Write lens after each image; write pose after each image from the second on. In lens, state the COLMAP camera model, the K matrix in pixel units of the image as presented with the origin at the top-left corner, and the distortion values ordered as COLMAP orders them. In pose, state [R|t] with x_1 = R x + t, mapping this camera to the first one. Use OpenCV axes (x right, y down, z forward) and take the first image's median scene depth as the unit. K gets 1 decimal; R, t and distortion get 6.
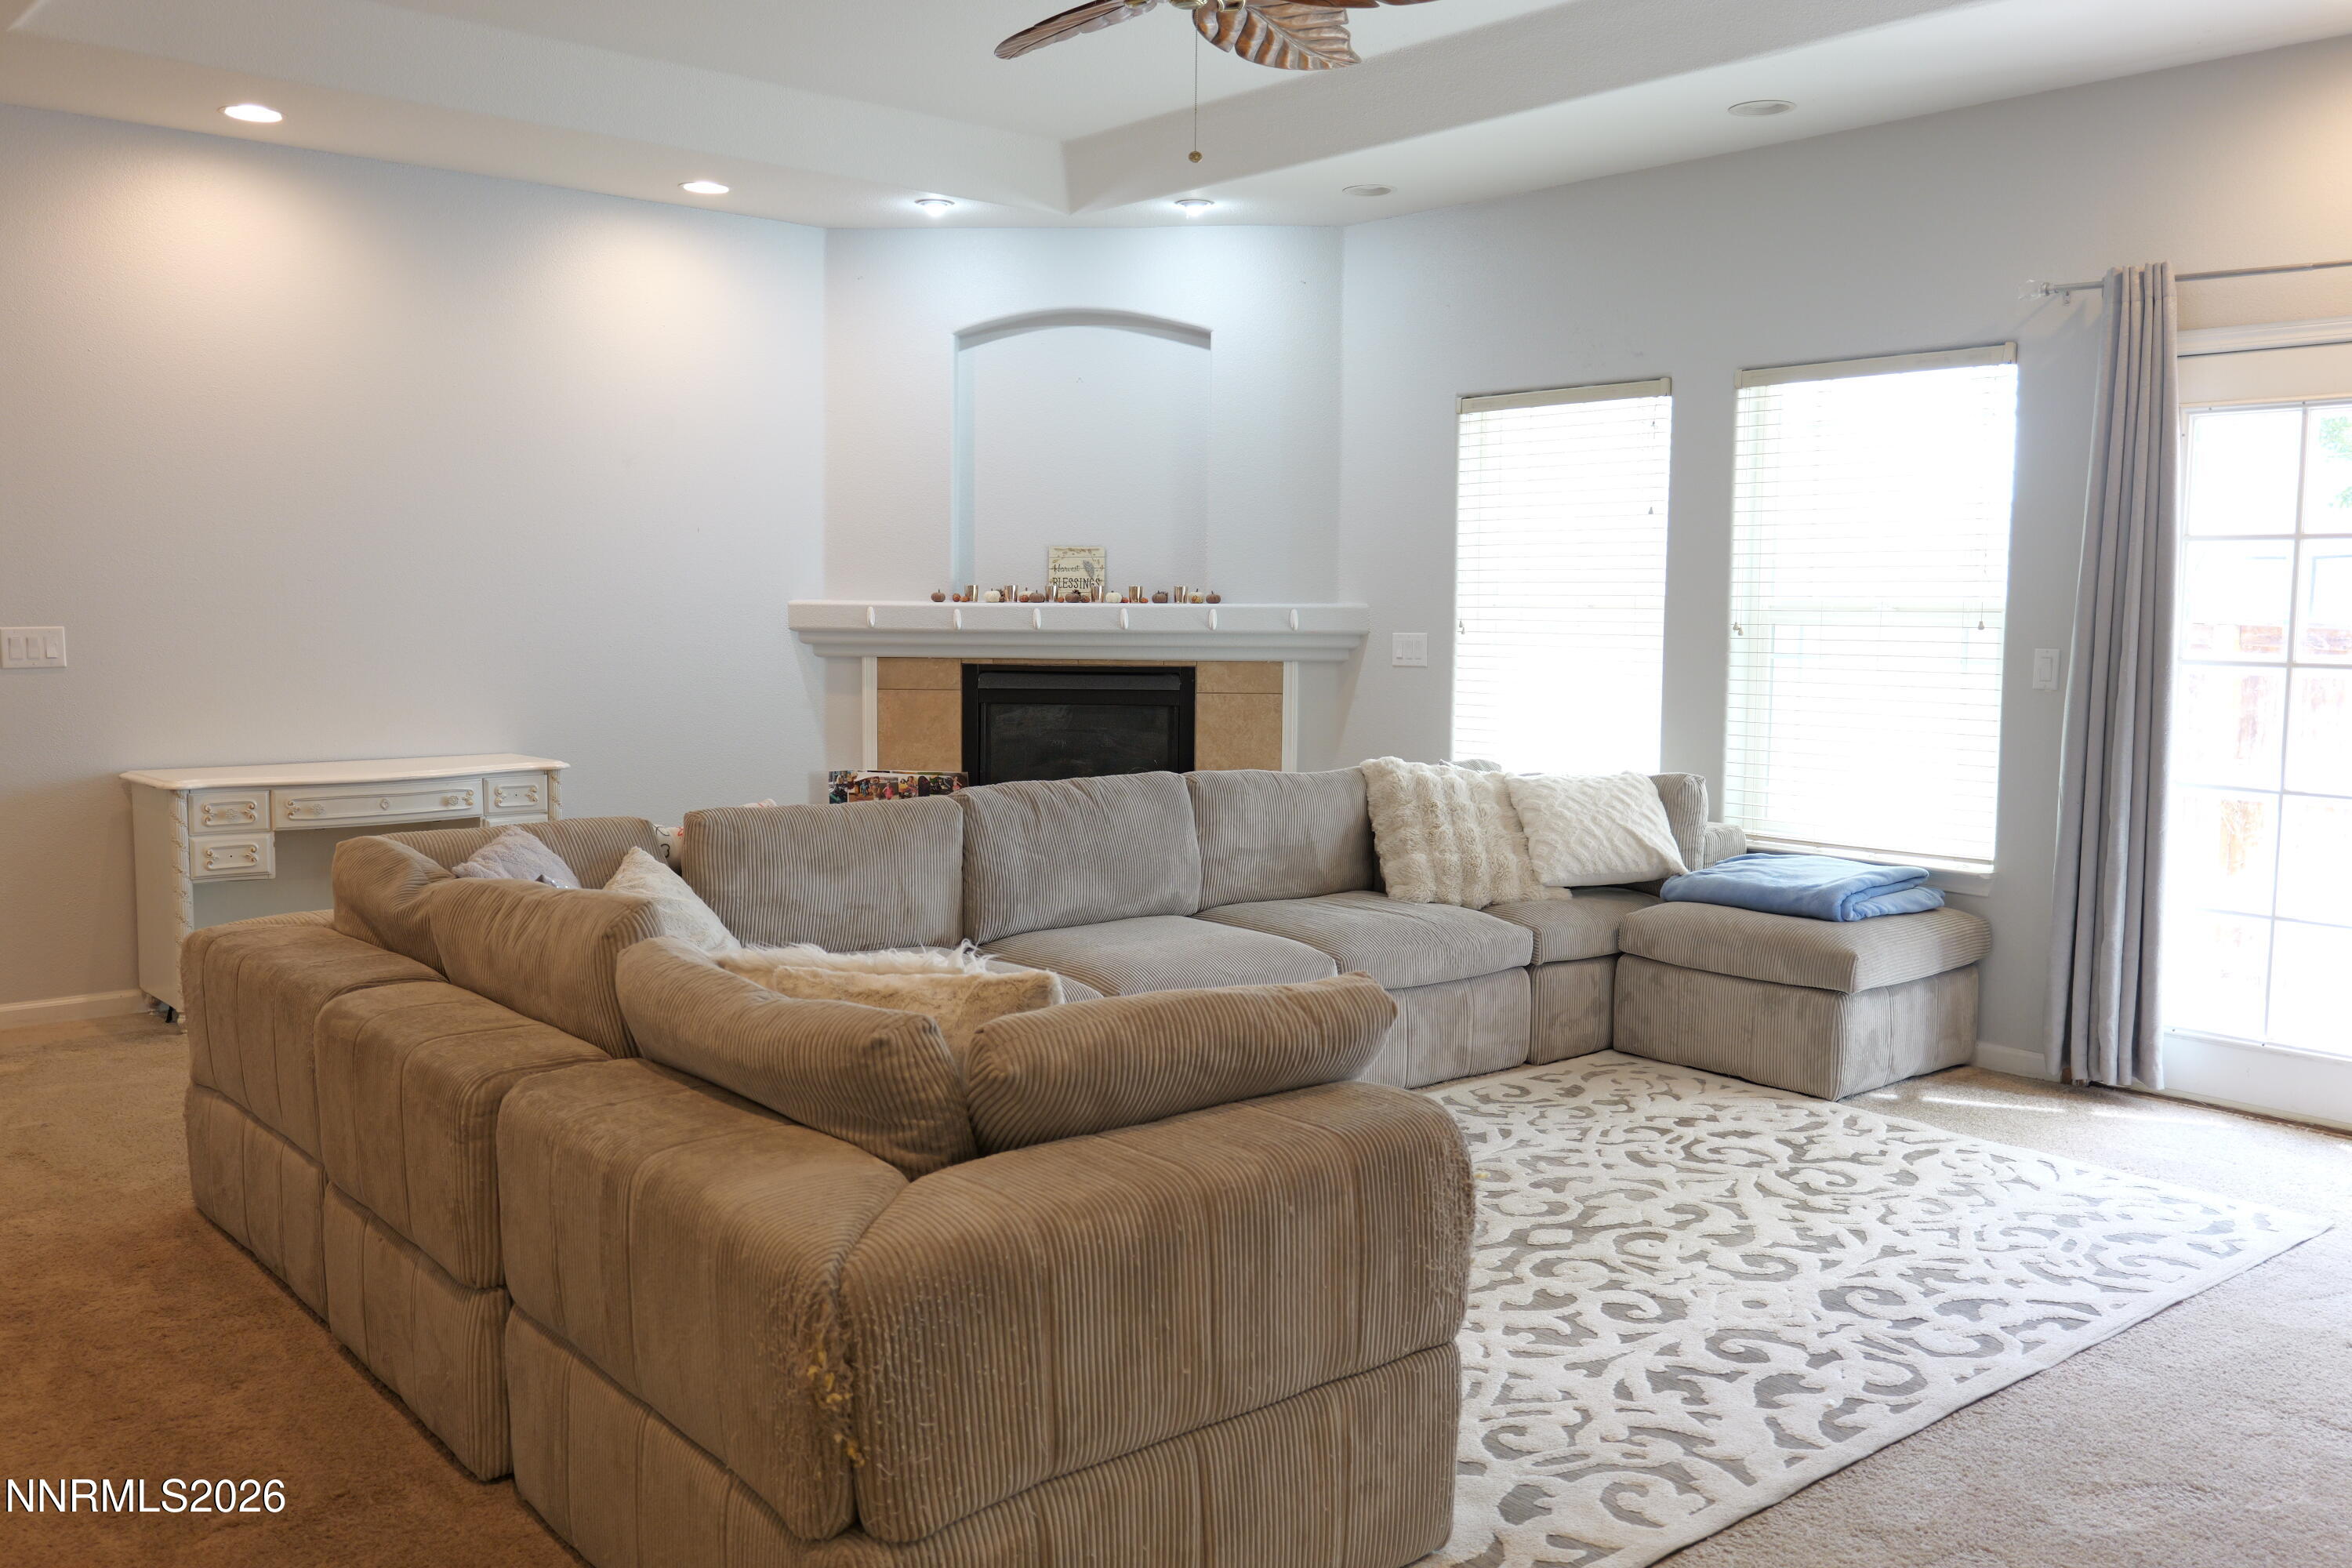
lens RADIAL K [[1936.7, 0, 1176.0], [0, 1936.7, 784.0], [0, 0, 1]] dist [0.002015, 0.002038]
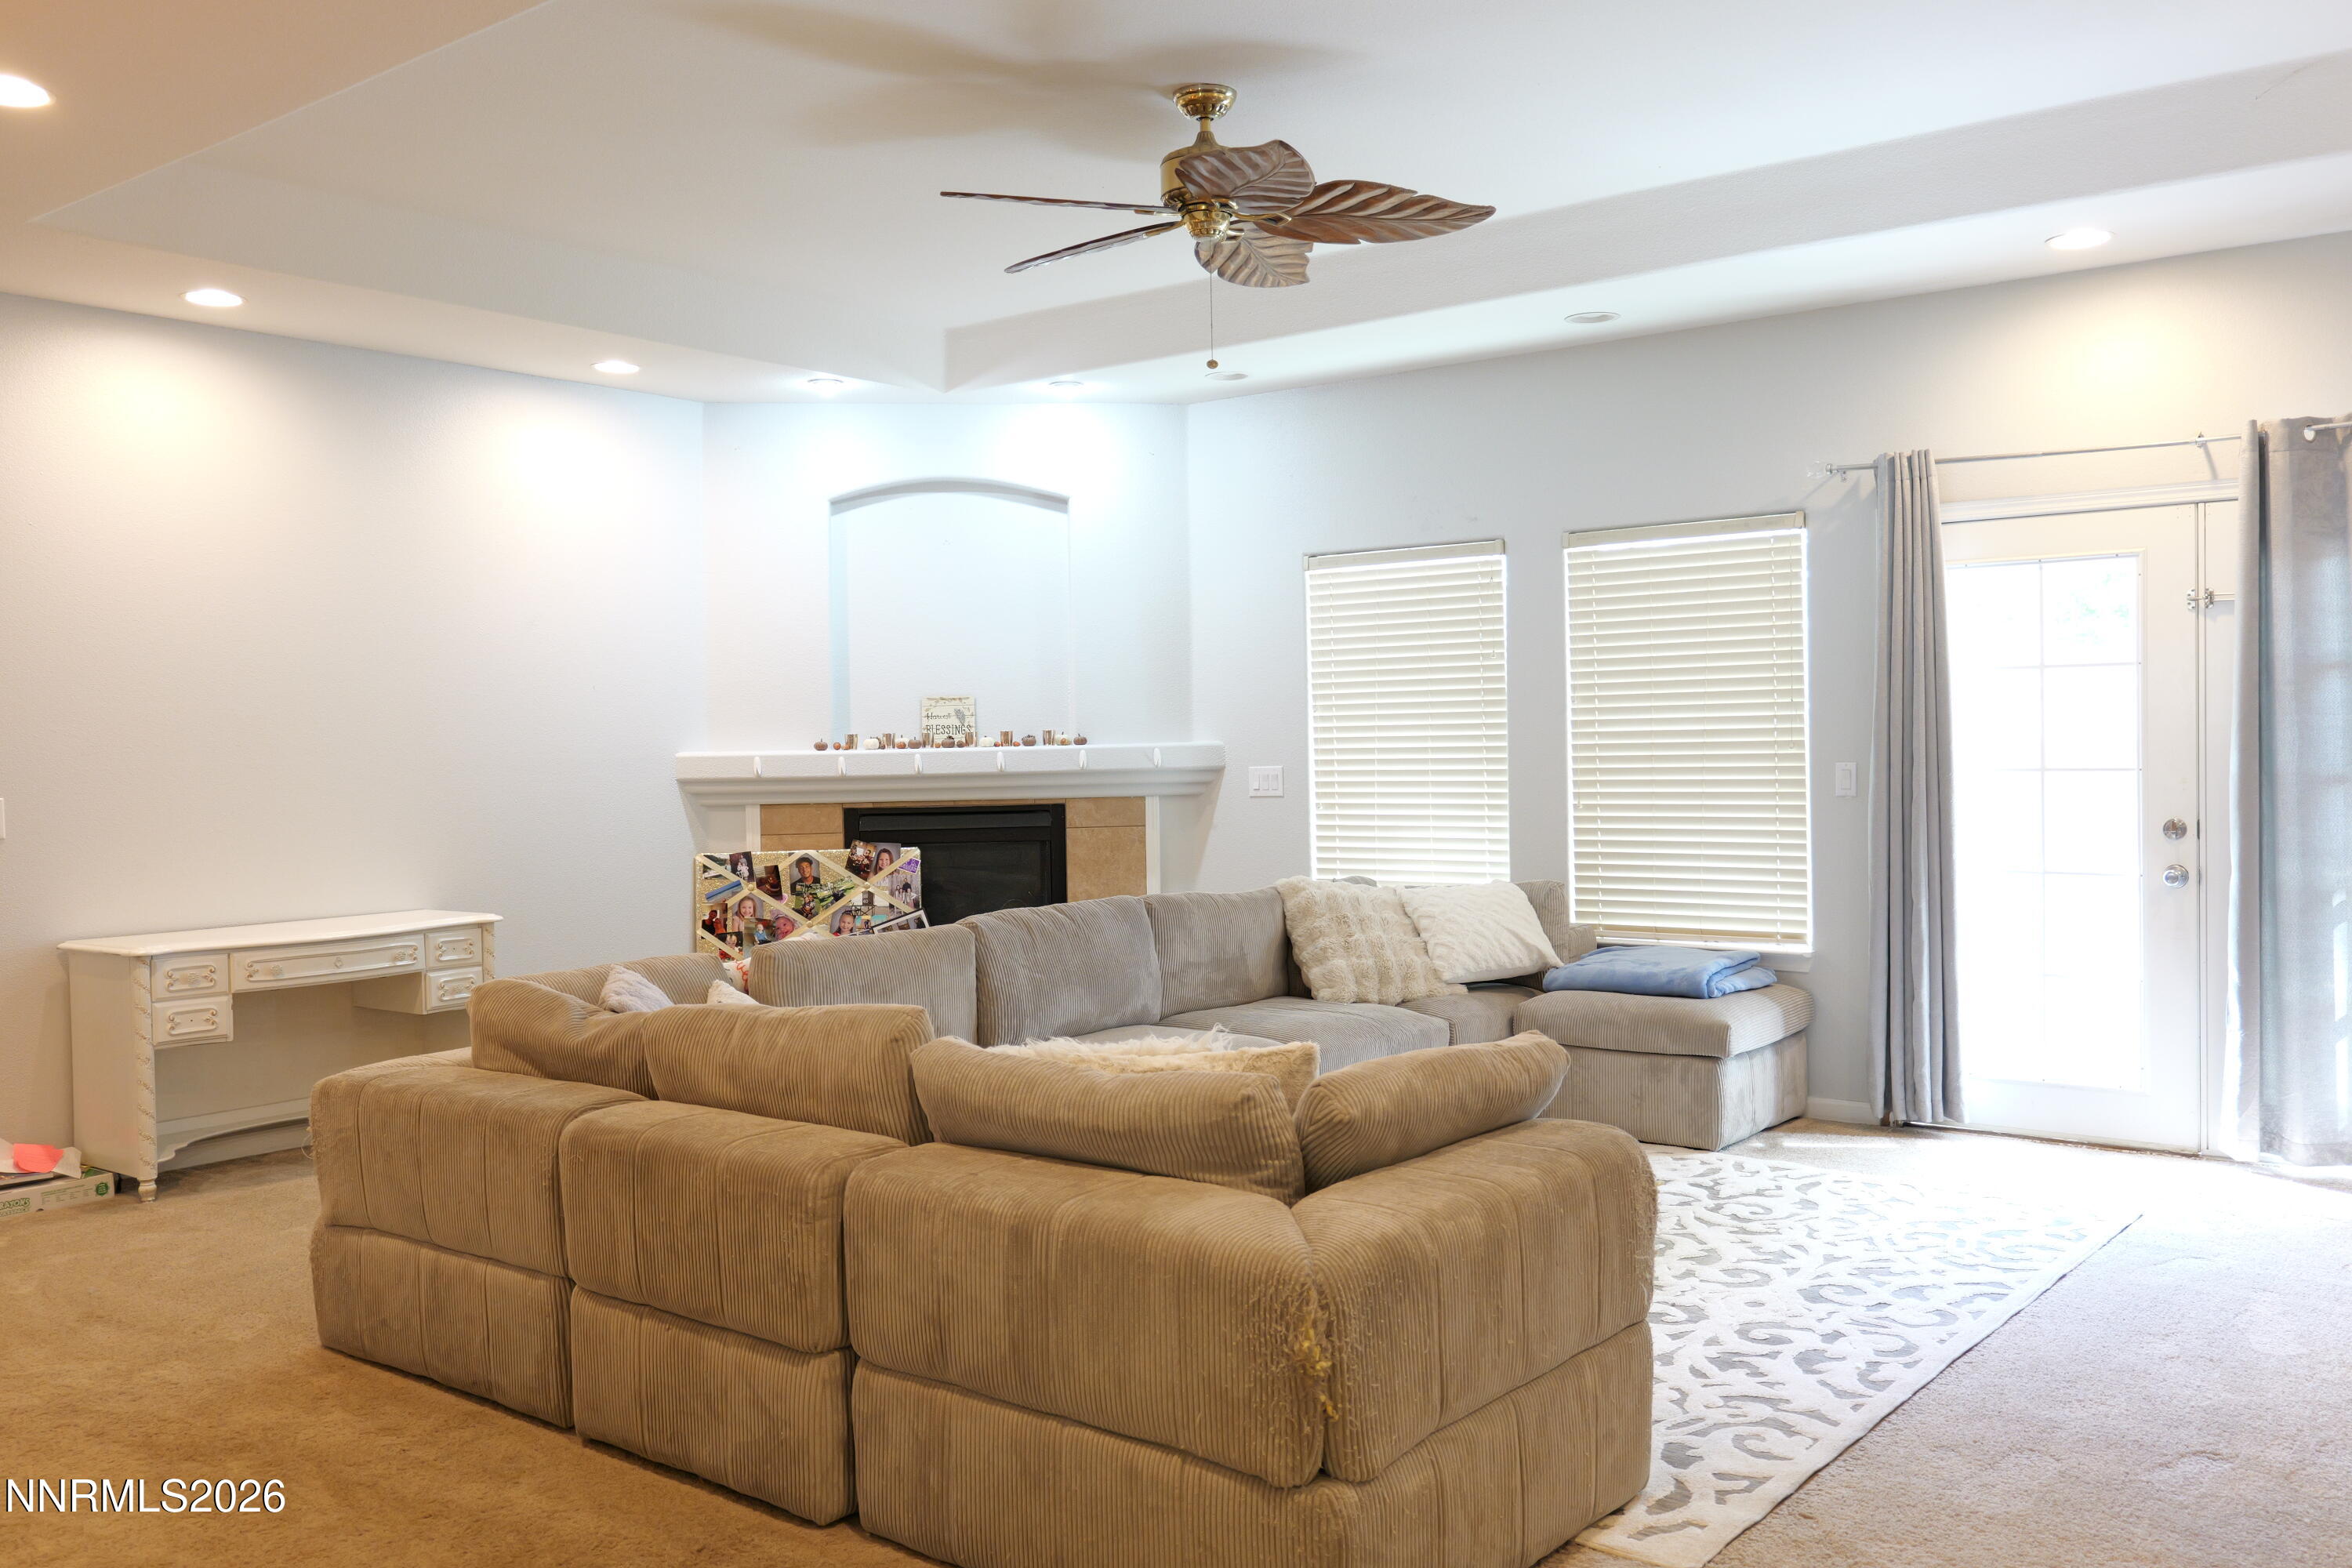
lens RADIAL K [[1936.7, 0, 1176.0], [0, 1936.7, 784.0], [0, 0, 1]] dist [0.002015, 0.002038]
pose [[0.980655, -0.030855, 0.193296, -0.199494], [0.044788, 0.996671, -0.068130, 0.007118], [-0.190550, 0.075469, 0.978772, -0.102095]]
